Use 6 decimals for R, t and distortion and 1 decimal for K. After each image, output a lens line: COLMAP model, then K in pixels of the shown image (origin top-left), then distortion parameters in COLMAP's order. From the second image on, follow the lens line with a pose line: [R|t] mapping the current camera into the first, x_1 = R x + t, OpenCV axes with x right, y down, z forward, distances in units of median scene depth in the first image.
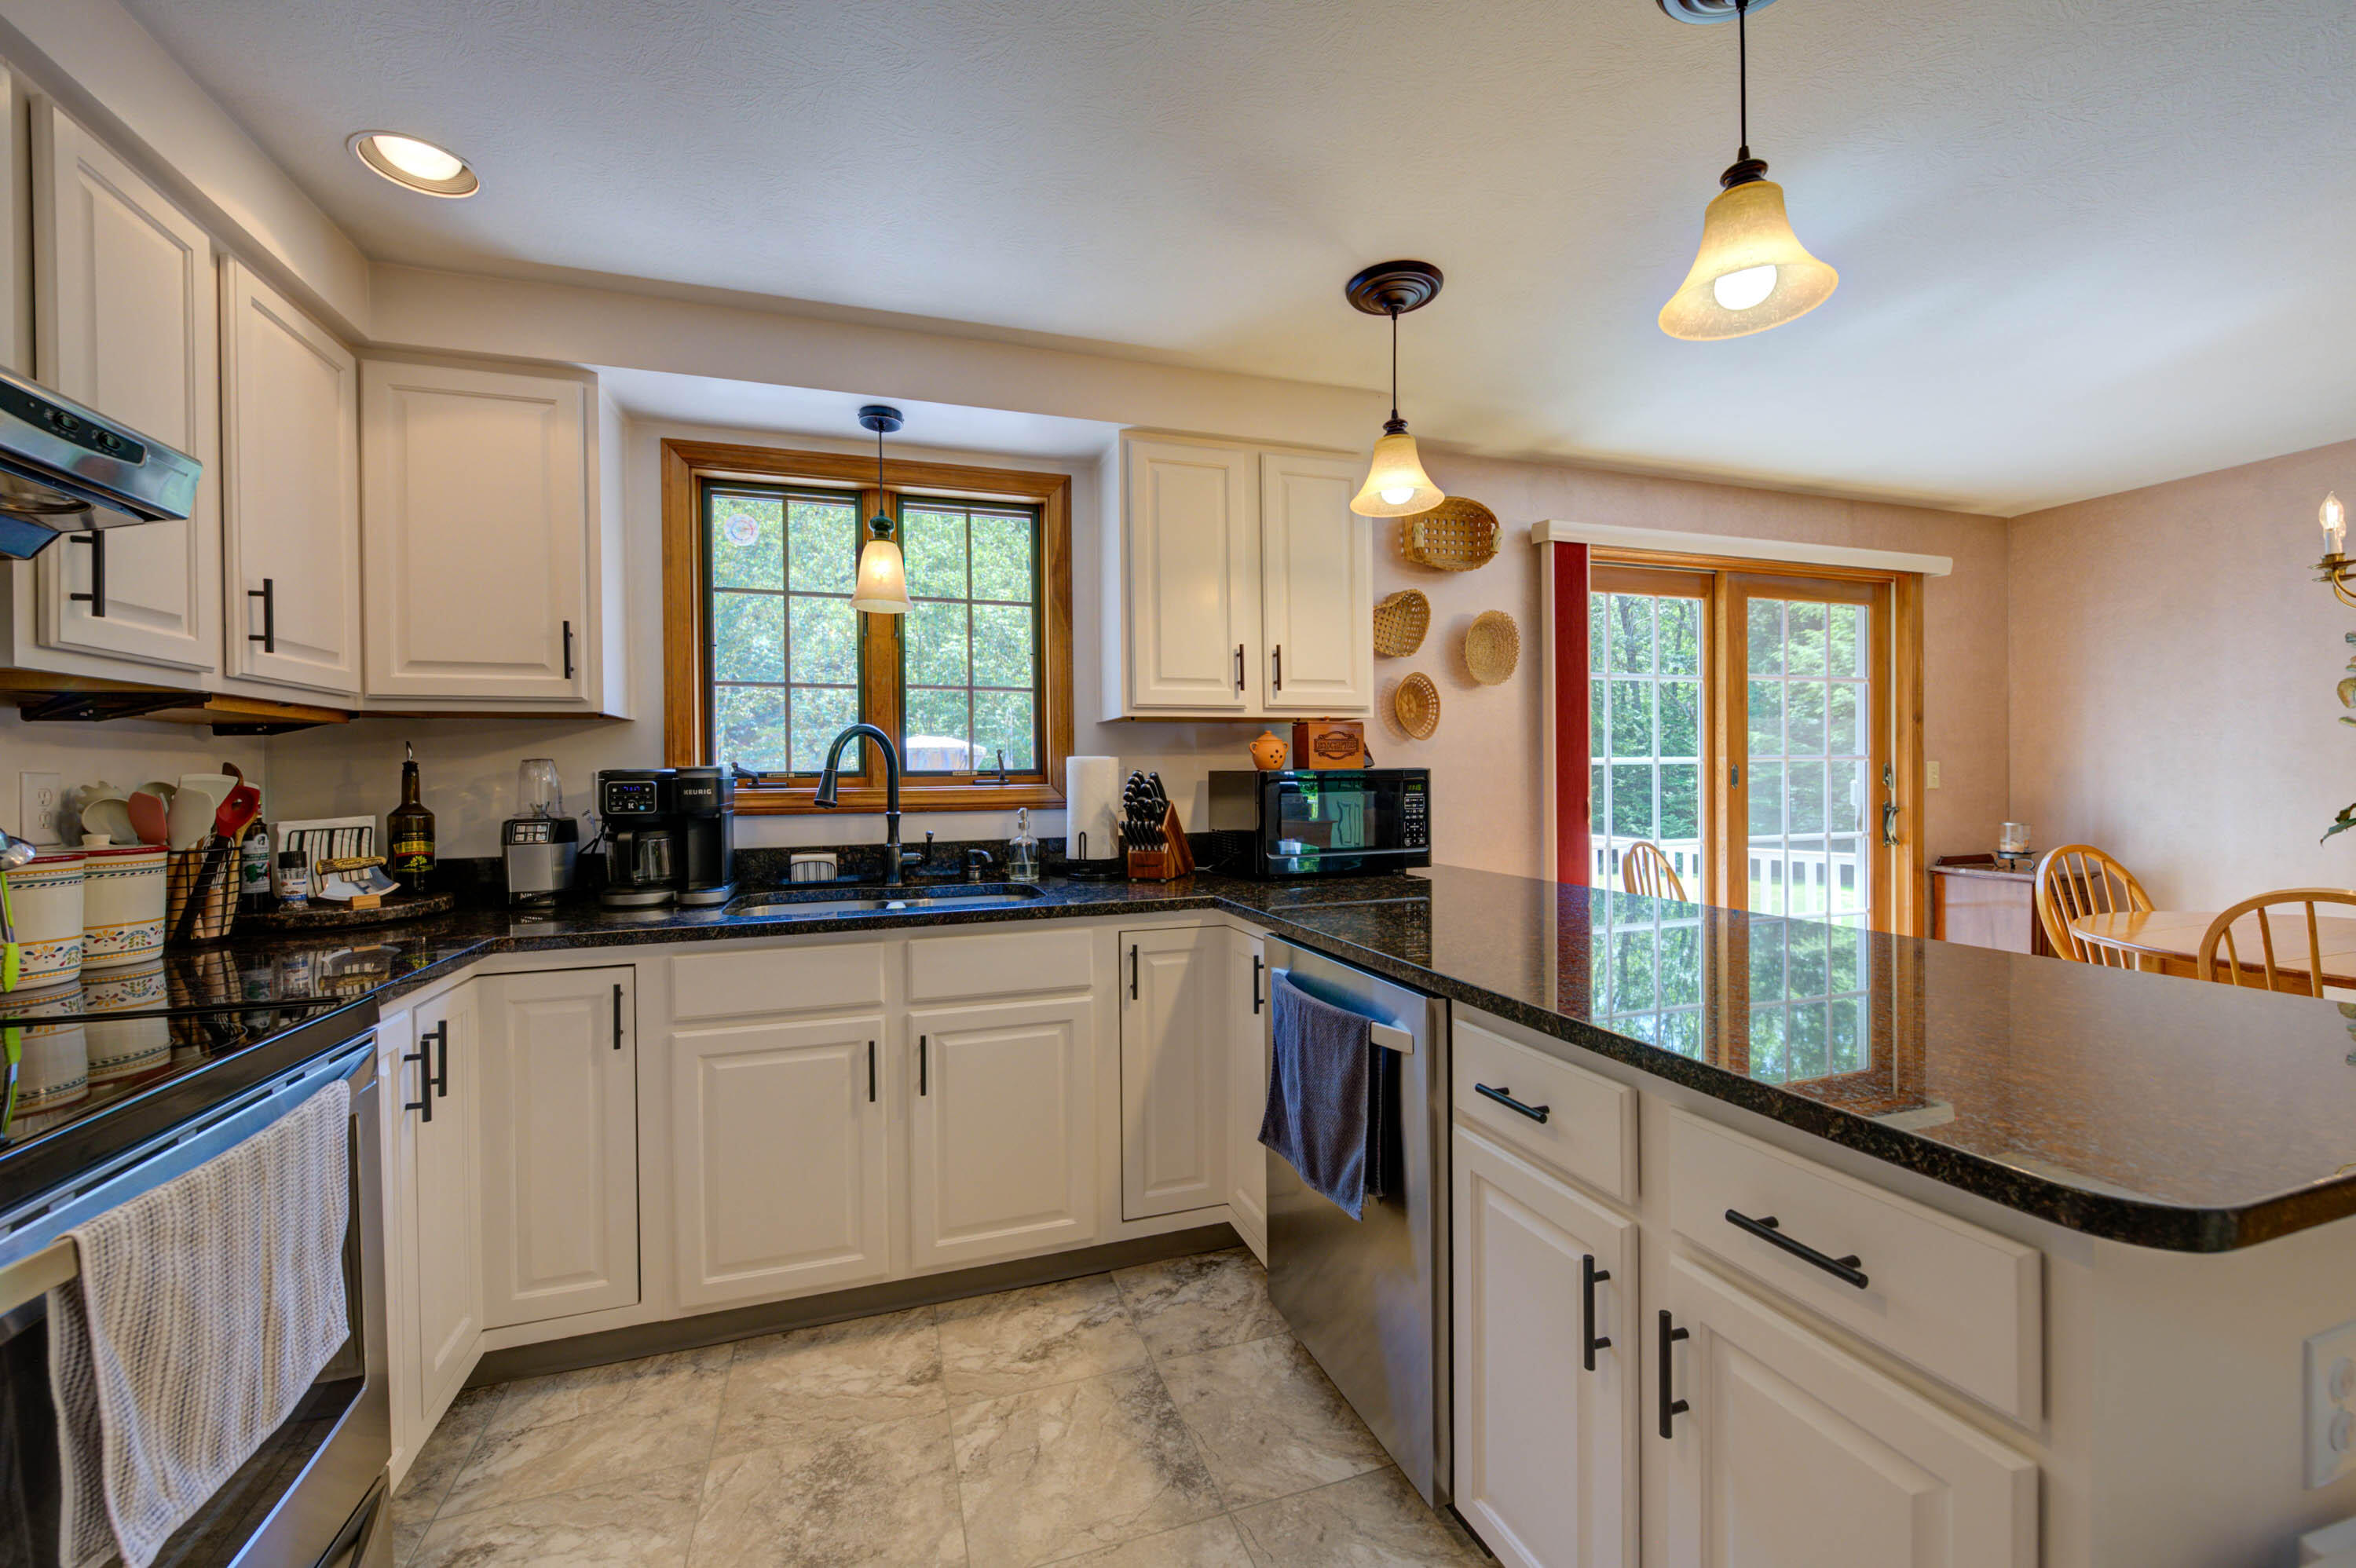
lens RADIAL K [[934.4, 0, 1179.2], [0, 934.4, 779.8], [0, 0, 1]] dist [0.006762, -0.005624]
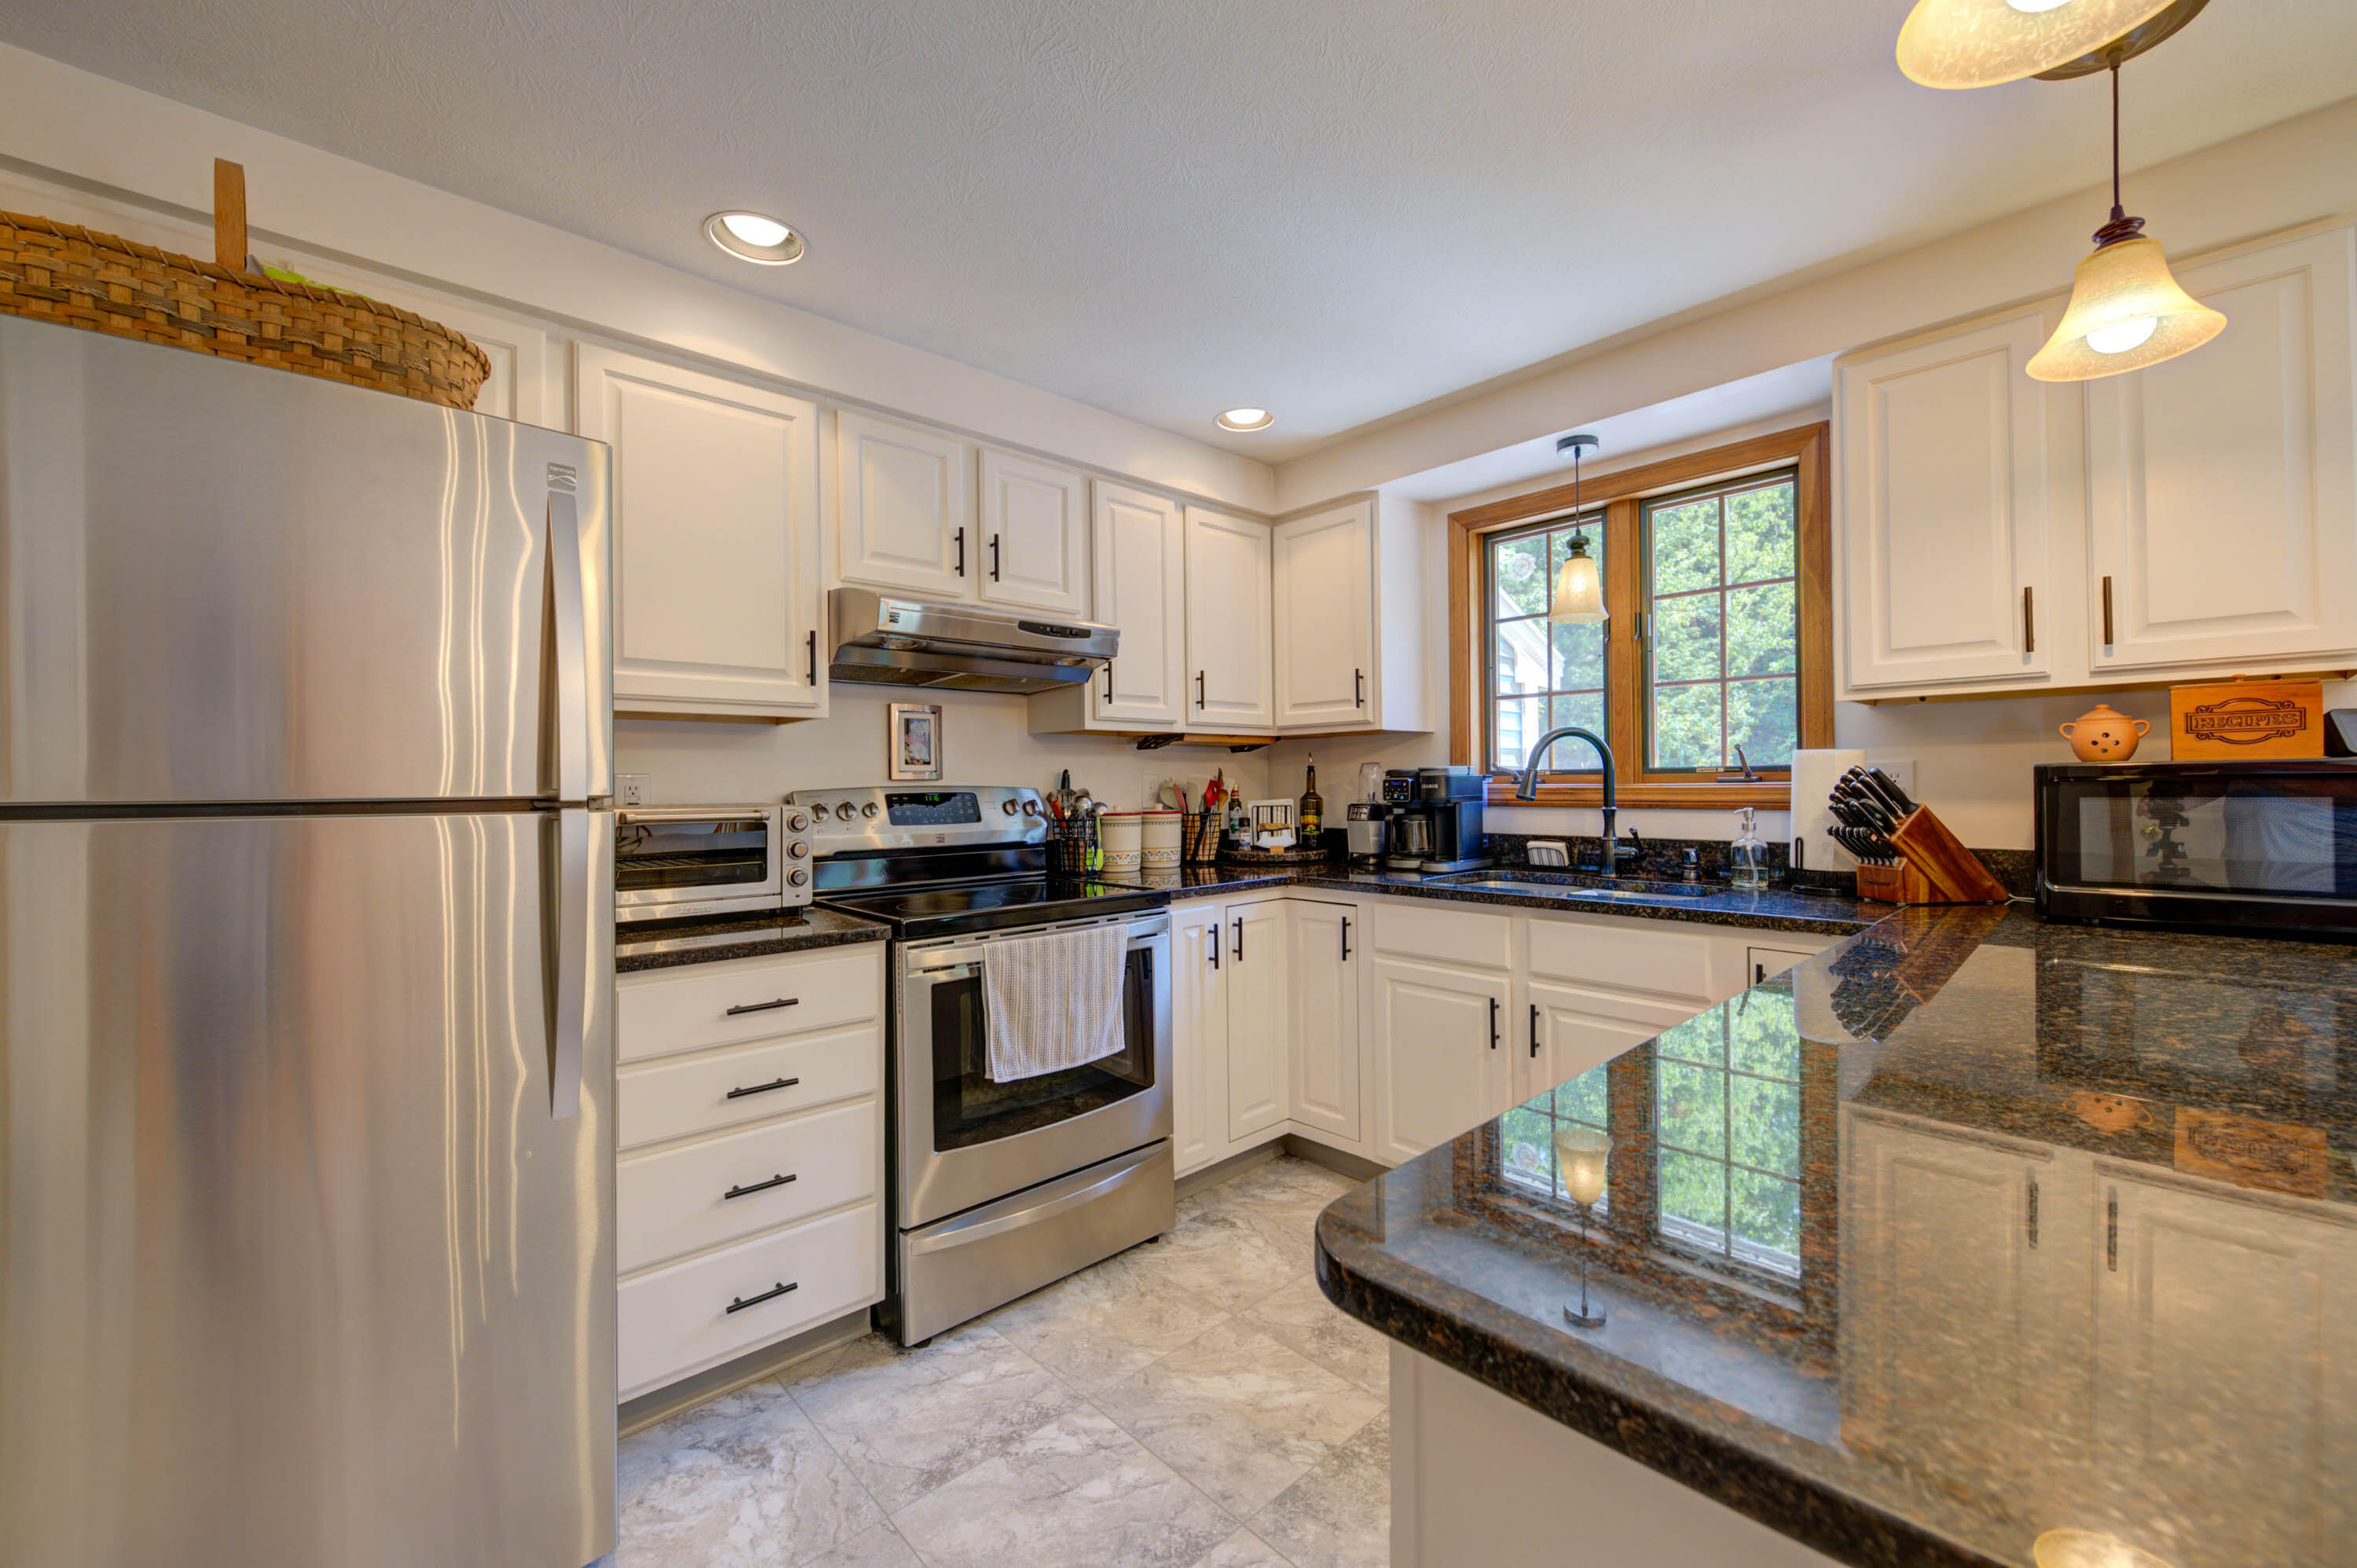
lens RADIAL K [[934.9, 0, 1179.7], [0, 934.9, 779.8], [0, 0, 1]] dist [0.006762, -0.005624]
pose [[0.411204, 0.003559, -0.911536, 0.451187], [0.001793, 0.999987, 0.004714, -0.002531], [0.911541, -0.003573, 0.411193, 0.116978]]
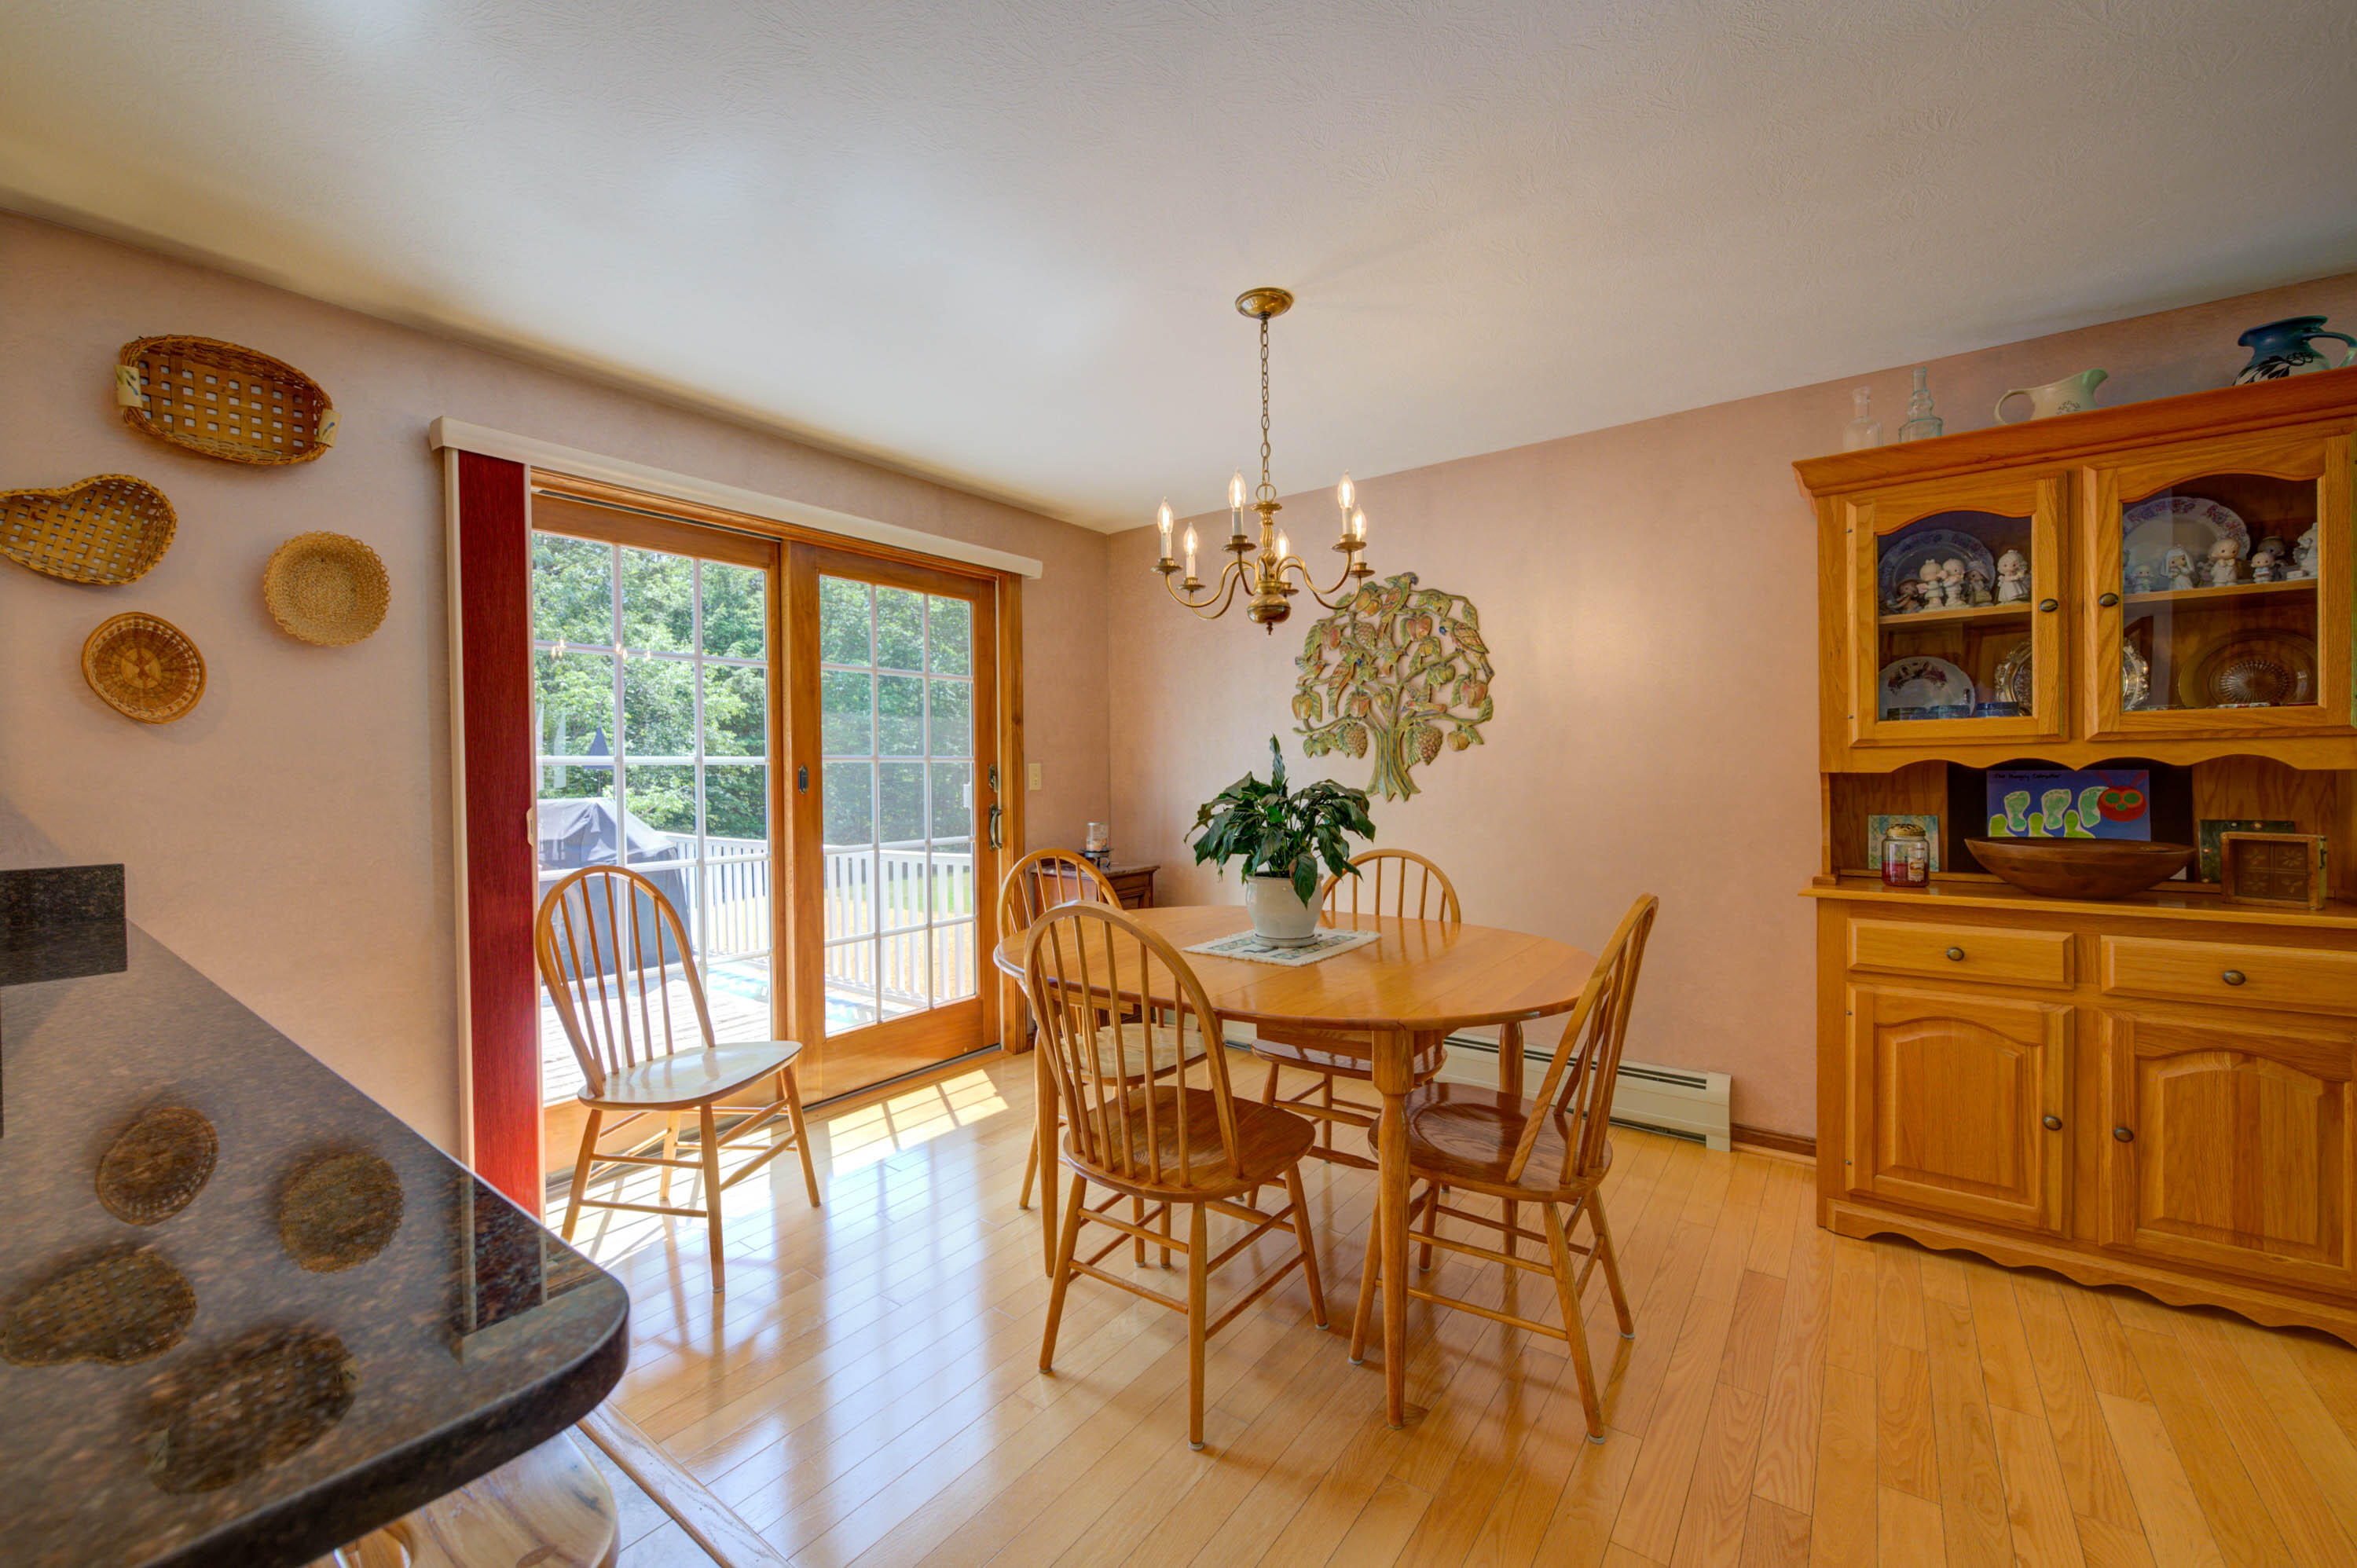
lens RADIAL K [[934.9, 0, 1179.7], [0, 934.9, 779.8], [0, 0, 1]] dist [0.006762, -0.005624]
pose [[0.822755, -0.003879, 0.568384, 0.561255], [0.003804, 0.999992, 0.001318, -0.004393], [-0.568384, 0.001077, 0.822763, 0.132014]]
